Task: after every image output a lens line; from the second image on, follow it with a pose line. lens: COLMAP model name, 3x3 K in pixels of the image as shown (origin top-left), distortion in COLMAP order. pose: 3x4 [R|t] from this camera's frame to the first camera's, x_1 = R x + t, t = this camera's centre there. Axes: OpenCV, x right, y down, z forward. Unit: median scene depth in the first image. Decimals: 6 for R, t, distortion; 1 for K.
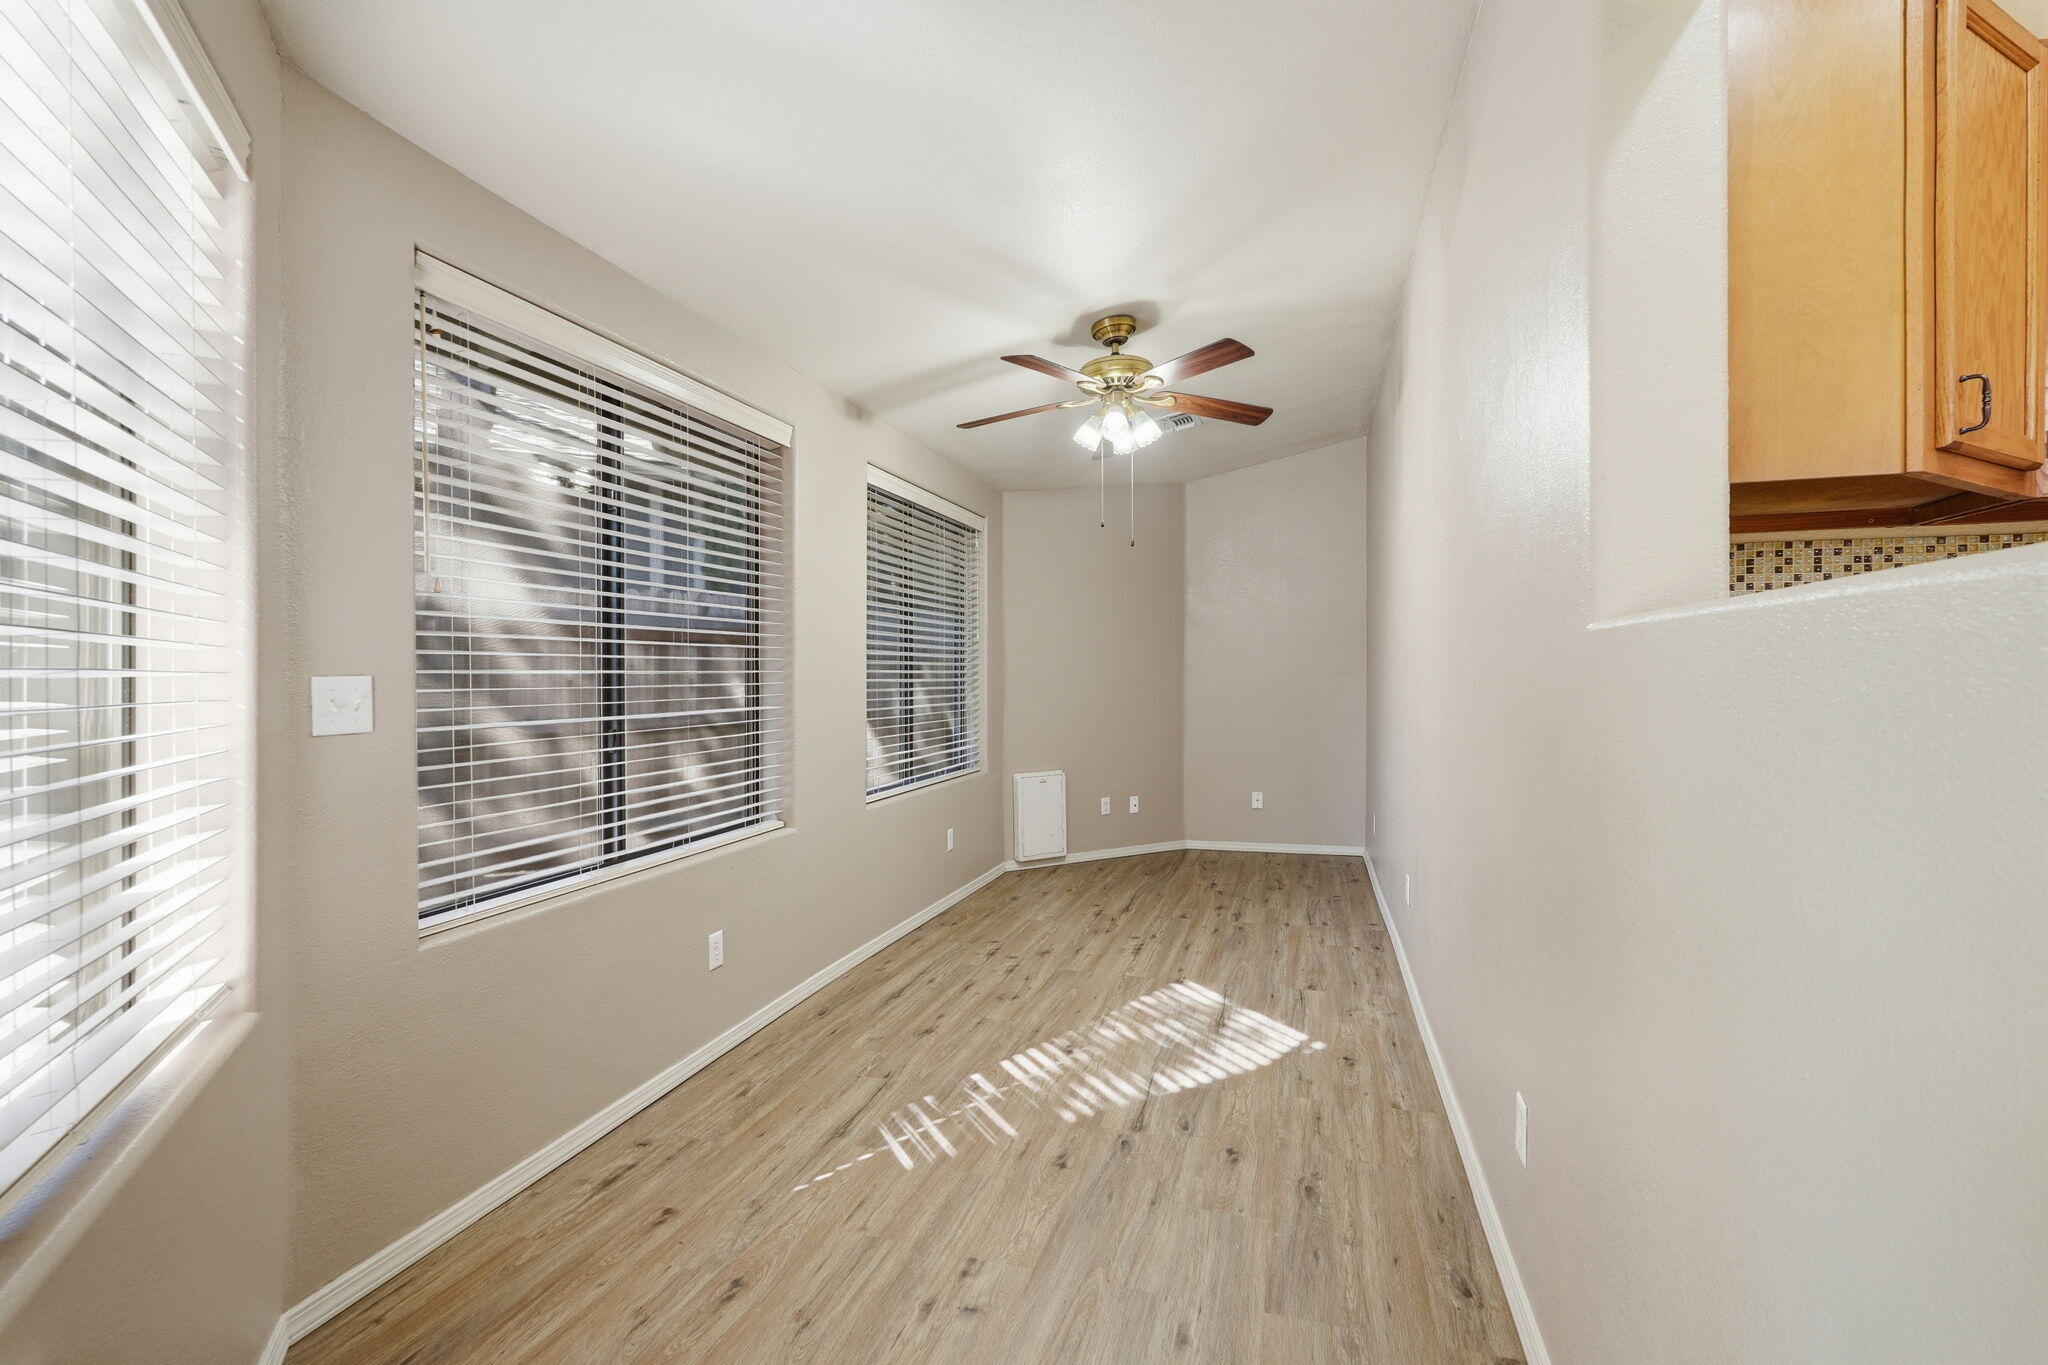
lens RADIAL K [[903.5, 0, 1017.7], [0, 903.5, 681.2], [0, 0, 1]] dist [-0.012748, 0.006163]
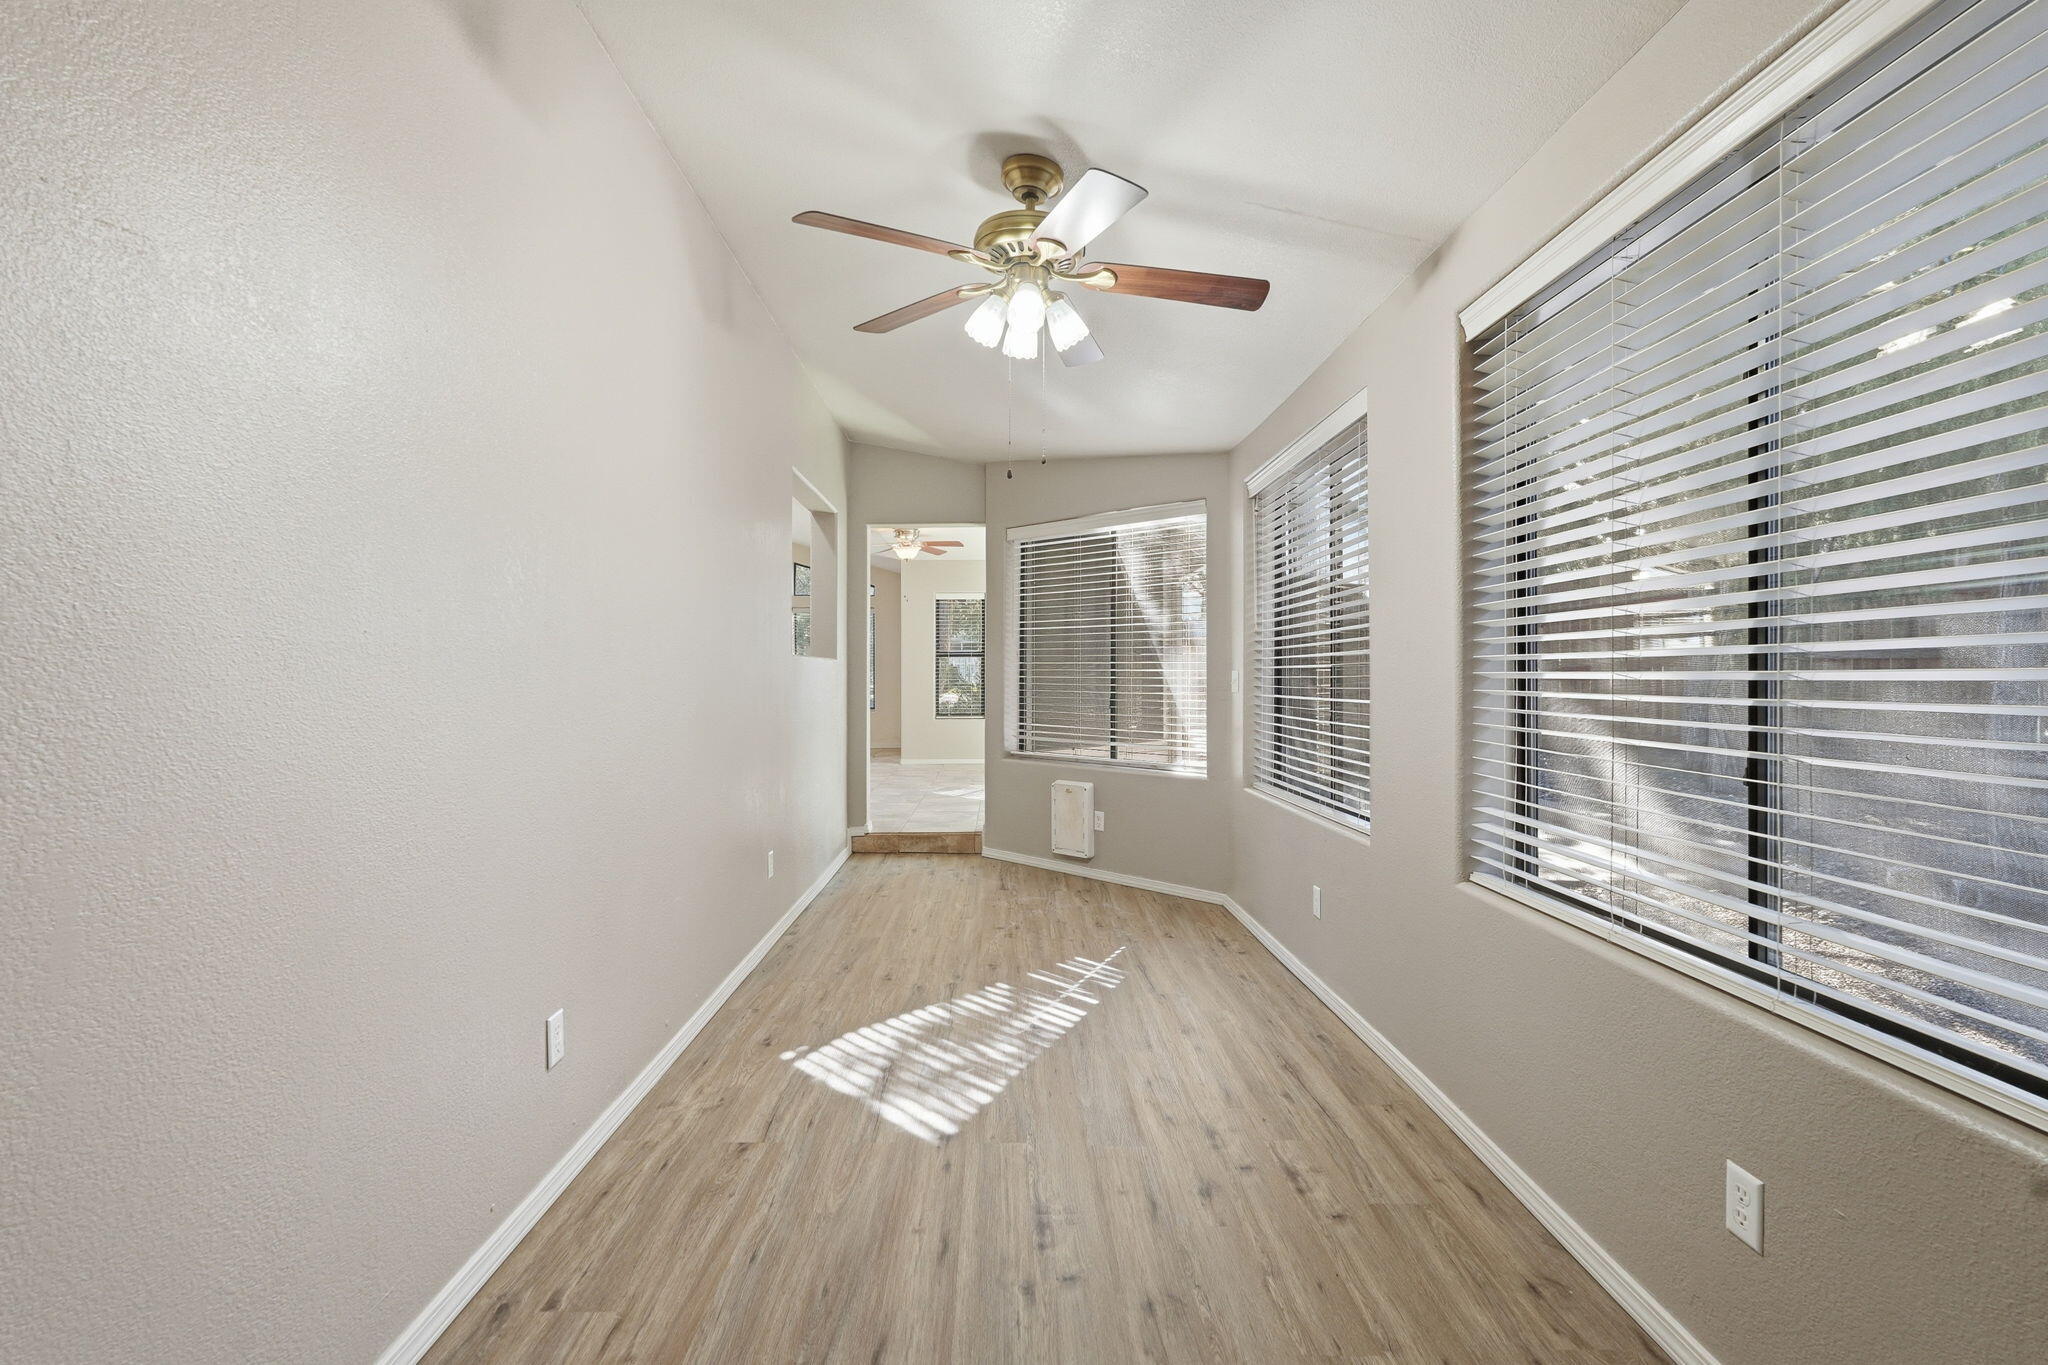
lens RADIAL K [[903.5, 0, 1017.7], [0, 903.5, 681.2], [0, 0, 1]] dist [-0.012748, 0.006163]
pose [[-0.946493, 0.003089, -0.322709, 0.404066], [-0.001370, 0.999907, 0.013590, -0.003660], [0.322721, 0.013305, -0.946401, 1.944005]]
